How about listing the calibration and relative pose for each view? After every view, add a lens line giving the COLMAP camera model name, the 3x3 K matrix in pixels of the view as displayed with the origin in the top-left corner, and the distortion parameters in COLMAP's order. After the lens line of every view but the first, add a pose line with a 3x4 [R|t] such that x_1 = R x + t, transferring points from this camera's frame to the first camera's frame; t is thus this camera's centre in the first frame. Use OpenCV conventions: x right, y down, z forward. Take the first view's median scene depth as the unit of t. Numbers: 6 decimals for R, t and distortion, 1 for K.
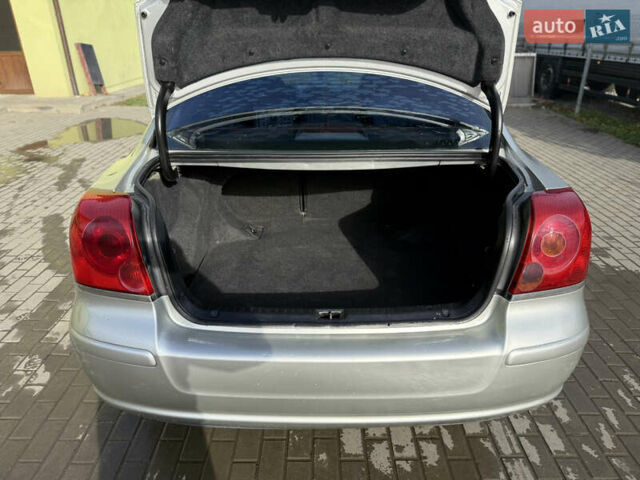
lens RADIAL K [[455.2, 0, 316.8], [0, 455.2, 246.1], [0, 0, 1]] dist [-0.007051, -0.003761]
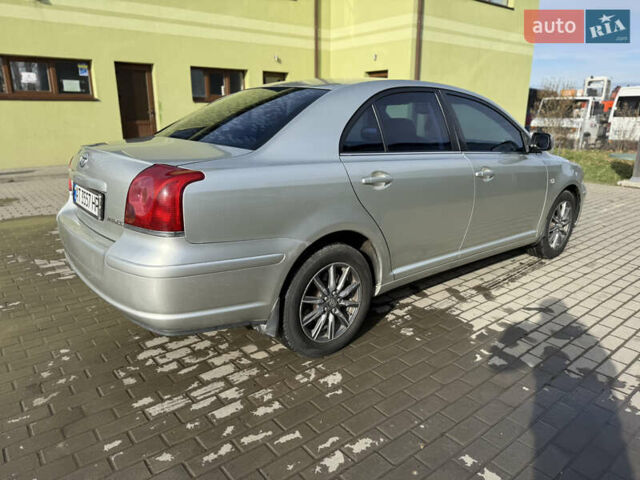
lens RADIAL K [[454.3, 0, 320.0], [0, 454.3, 240.0], [0, 0, 1]] dist [0.002311, -0.002643]
pose [[0.635808, 0.216371, -0.740899, 0.715824], [-0.338977, 0.940655, -0.016188, -0.017208], [0.693428, 0.261440, 0.671421, 0.148653]]
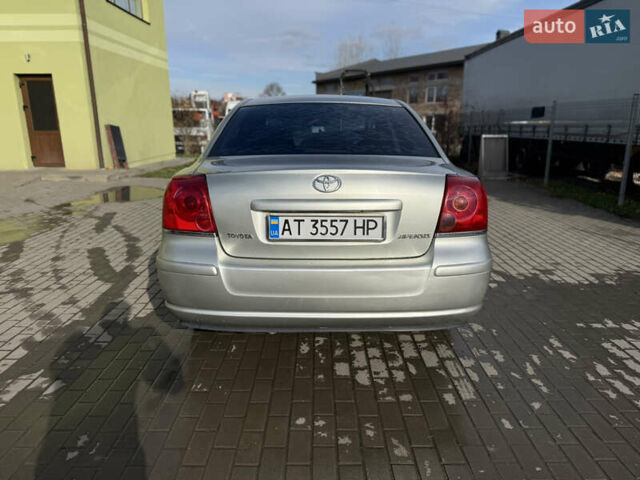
lens RADIAL K [[456.5, 0, 320.0], [0, 456.5, 240.0], [0, 0, 1]] dist [-0.006840, -0.010495]
pose [[0.999958, 0.002431, 0.008889, -0.000813], [-0.000679, 0.981391, -0.192018, 0.155602], [-0.009190, 0.192003, 0.981351, -0.207243]]
